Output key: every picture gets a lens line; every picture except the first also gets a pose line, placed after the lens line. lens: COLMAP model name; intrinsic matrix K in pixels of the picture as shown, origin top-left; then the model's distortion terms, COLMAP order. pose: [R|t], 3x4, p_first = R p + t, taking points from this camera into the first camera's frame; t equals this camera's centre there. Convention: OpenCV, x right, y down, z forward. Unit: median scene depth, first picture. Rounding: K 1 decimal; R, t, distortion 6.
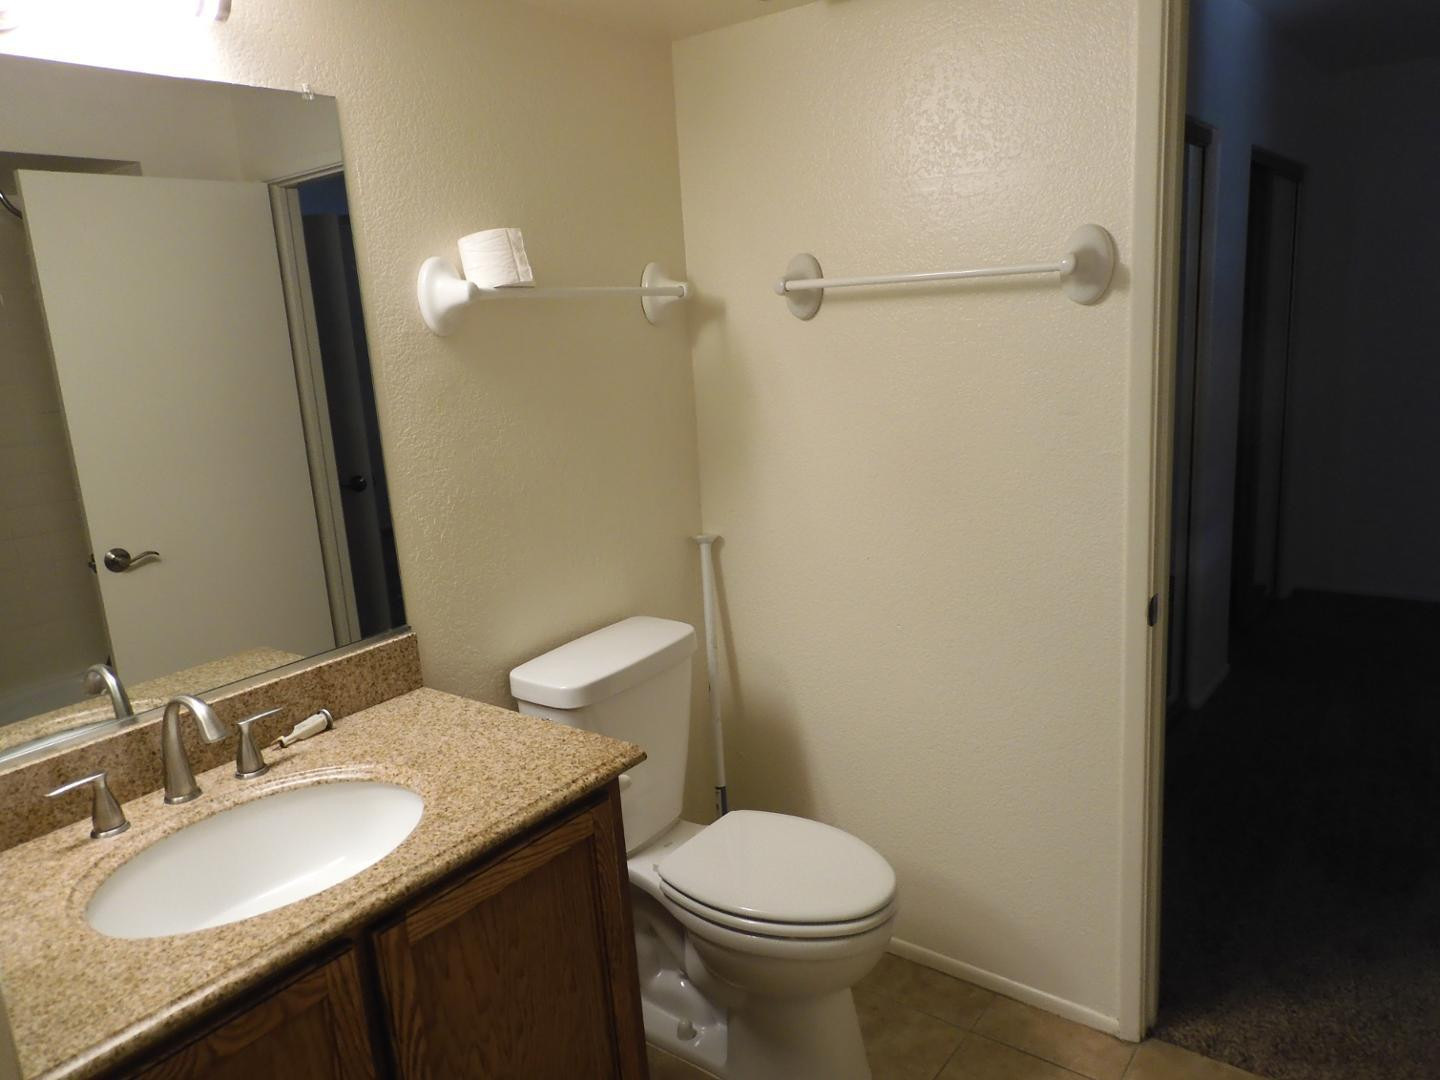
lens RADIAL K [[1038.6, 0, 720.5], [0, 1038.6, 536.5], [0, 0, 1]] dist [0.007254, -0.002020]
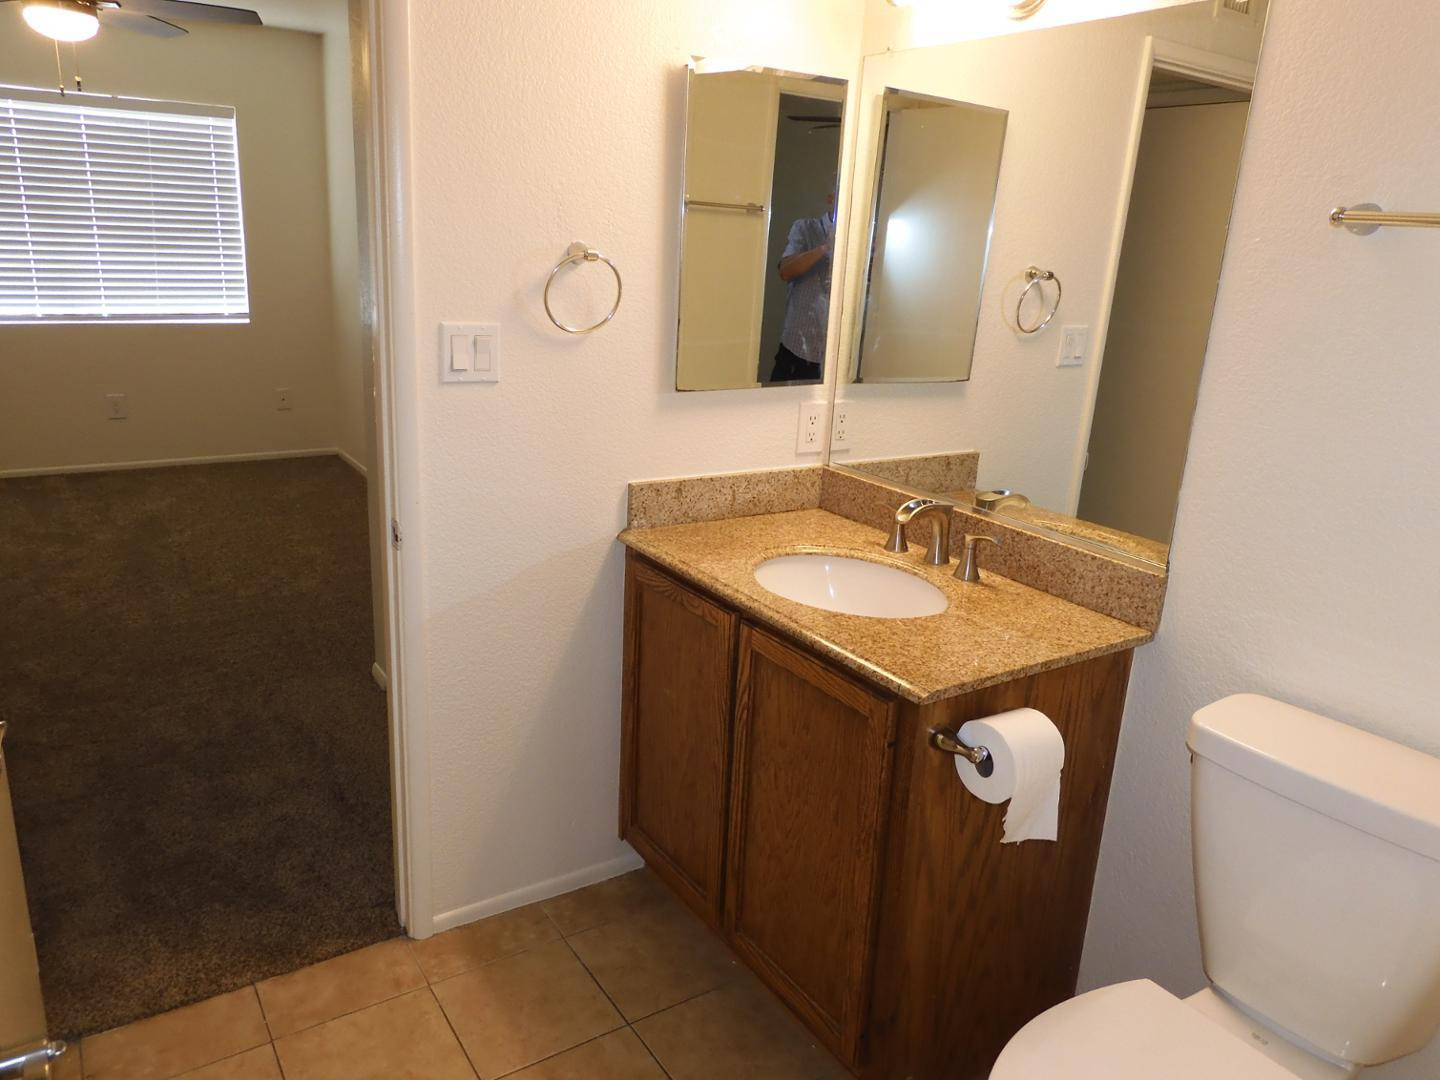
lens RADIAL K [[1038.6, 0, 720.5], [0, 1038.6, 536.5], [0, 0, 1]] dist [0.007254, -0.002020]
pose [[-0.331556, 0.309622, -0.891182, 0.982652], [-0.227346, 0.890555, 0.393986, -0.322911], [0.915633, 0.333235, -0.224878, 1.219462]]
